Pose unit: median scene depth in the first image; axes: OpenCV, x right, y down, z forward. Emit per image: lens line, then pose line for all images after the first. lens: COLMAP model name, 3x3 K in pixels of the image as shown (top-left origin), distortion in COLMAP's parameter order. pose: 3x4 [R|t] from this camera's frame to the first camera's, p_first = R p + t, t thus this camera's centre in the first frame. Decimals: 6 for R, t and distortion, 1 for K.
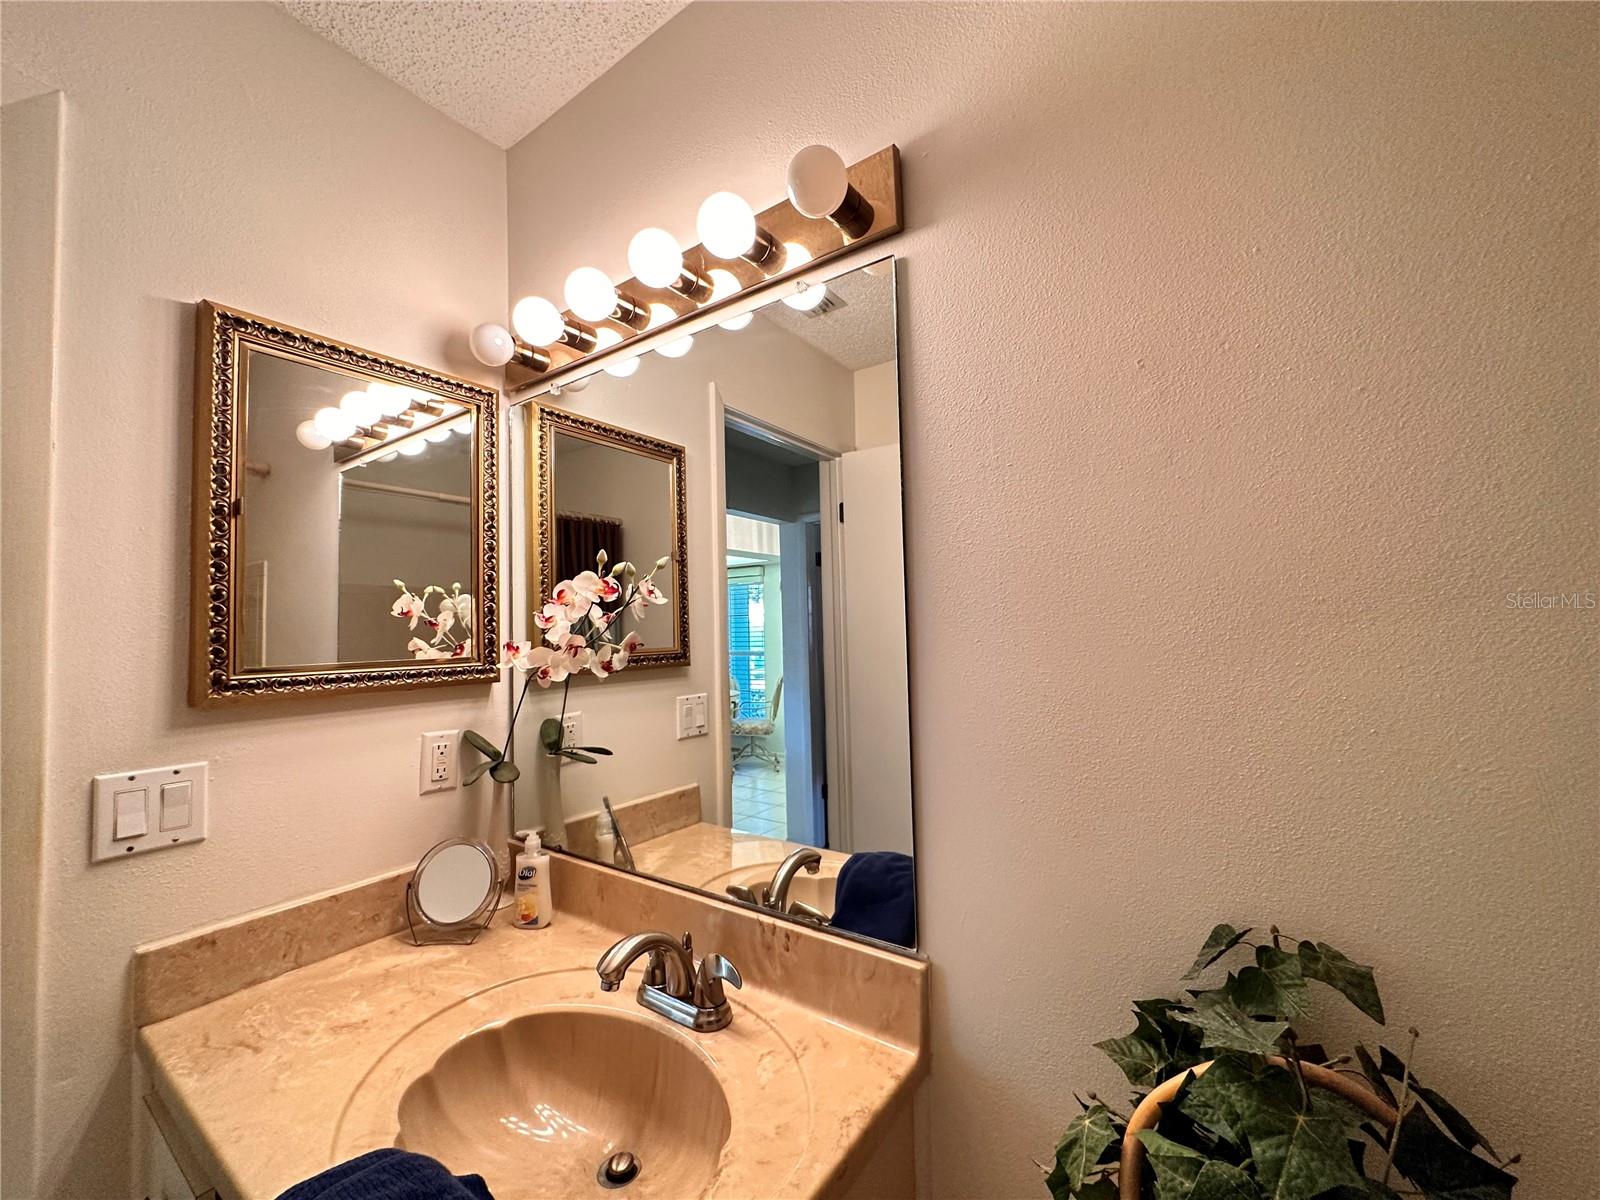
lens RADIAL K [[638.1, 0, 798.9], [0, 638.1, 601.3], [0, 0, 1]] dist [-0.001984, 0.000338]
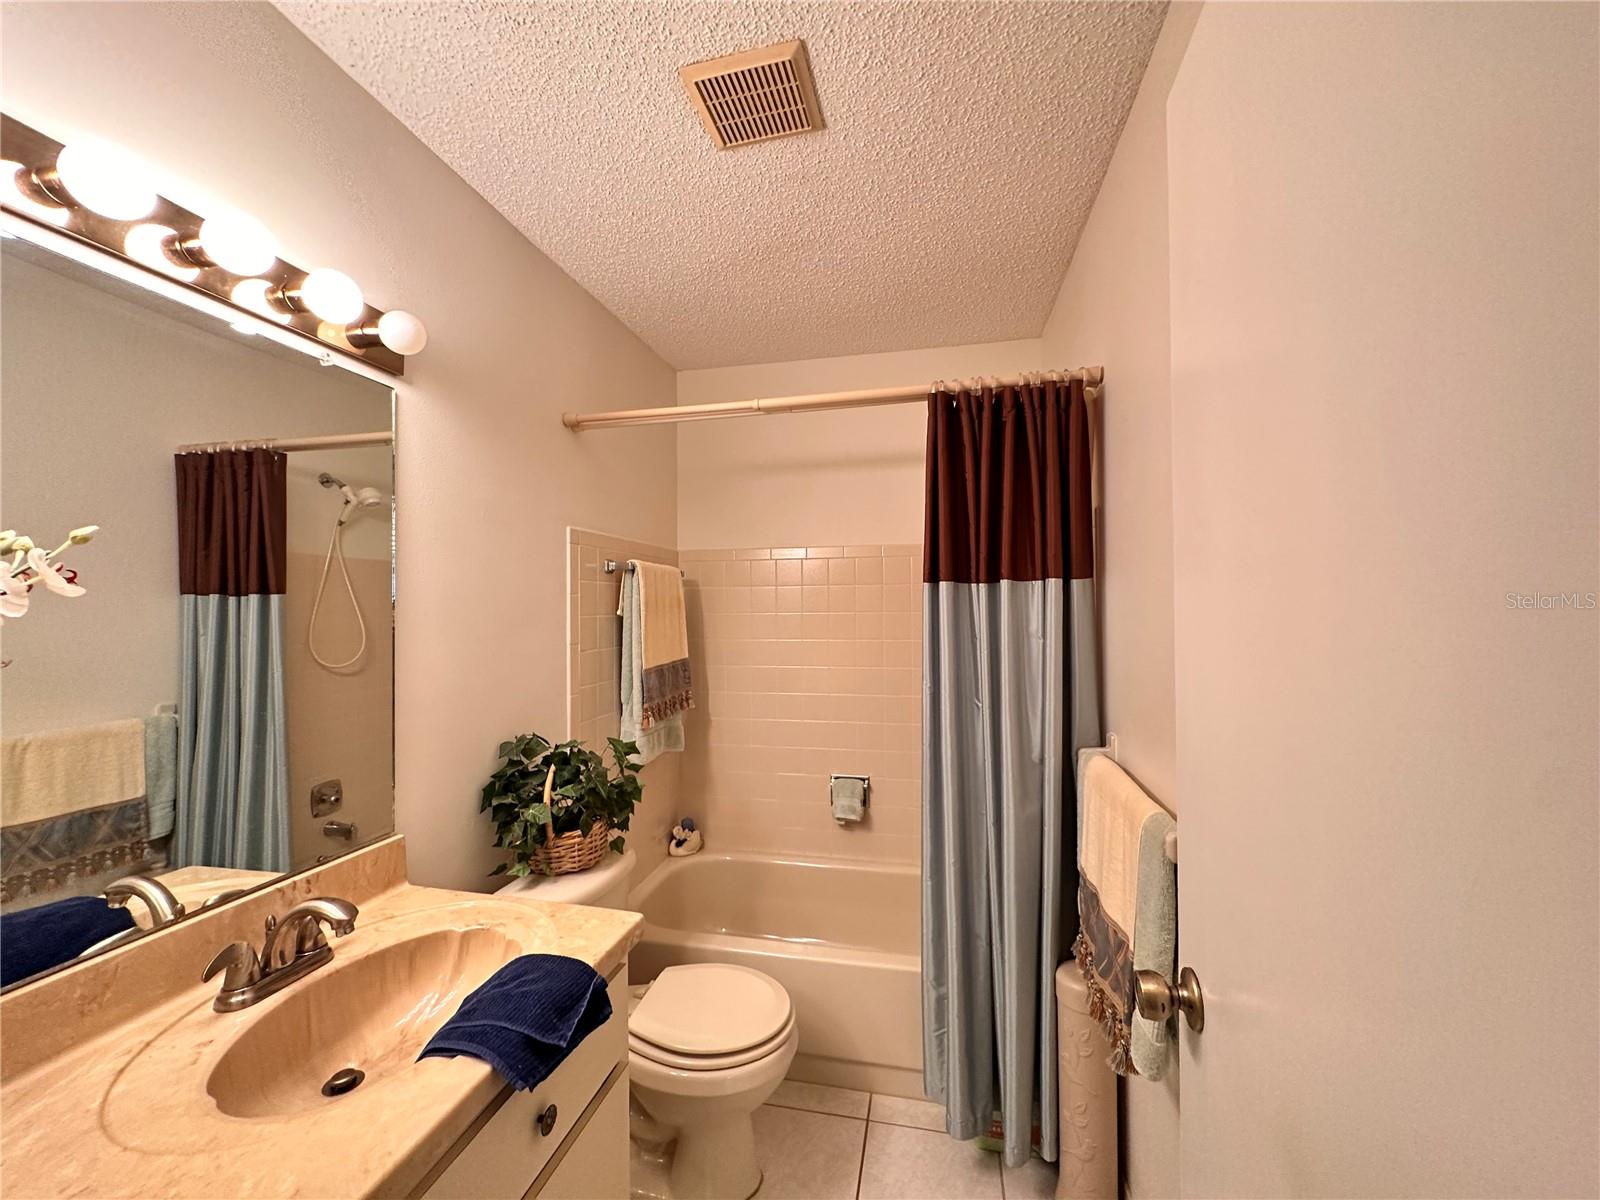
lens RADIAL K [[638.1, 0, 798.9], [0, 638.1, 601.3], [0, 0, 1]] dist [-0.001984, 0.000338]
pose [[-0.382409, 0.040352, 0.923112, -1.561786], [-0.027103, 0.998126, -0.054859, 0.029102], [-0.923596, -0.045998, -0.380599, 0.631577]]
